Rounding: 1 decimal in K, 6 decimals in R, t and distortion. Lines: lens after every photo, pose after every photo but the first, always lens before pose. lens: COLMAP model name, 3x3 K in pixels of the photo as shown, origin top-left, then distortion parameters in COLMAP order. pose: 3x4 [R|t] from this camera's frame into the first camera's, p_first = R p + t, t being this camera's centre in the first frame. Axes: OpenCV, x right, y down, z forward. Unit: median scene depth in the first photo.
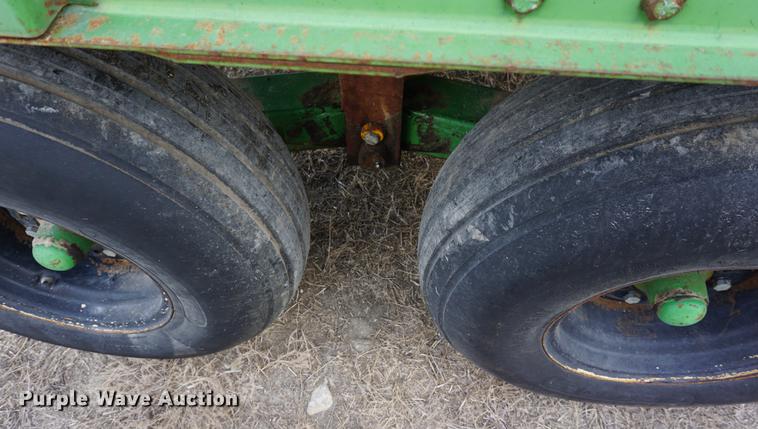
lens RADIAL K [[511.4, 0, 377.8], [0, 511.4, 213.5], [0, 0, 1]] dist [-0.036363, 0.019713]
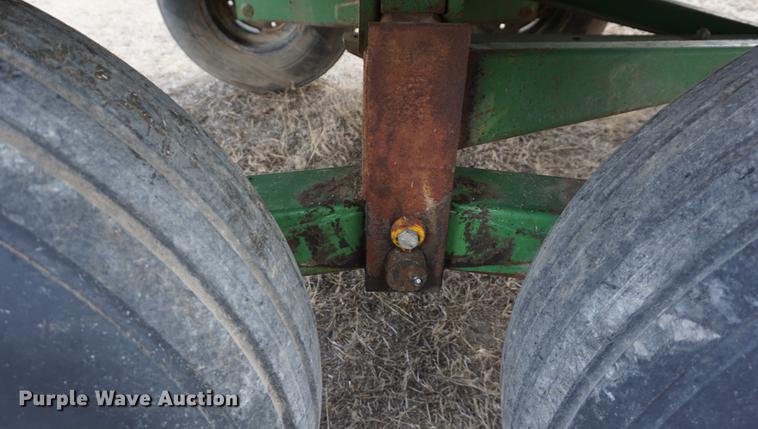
lens RADIAL K [[511.4, 0, 378.7], [0, 511.4, 215.0], [0, 0, 1]] dist [-0.036363, 0.019713]
pose [[0.994246, -0.043346, 0.097962, -0.148255], [0.076421, 0.927837, -0.365074, 0.087475], [-0.075068, 0.370459, 0.925810, 0.458830]]
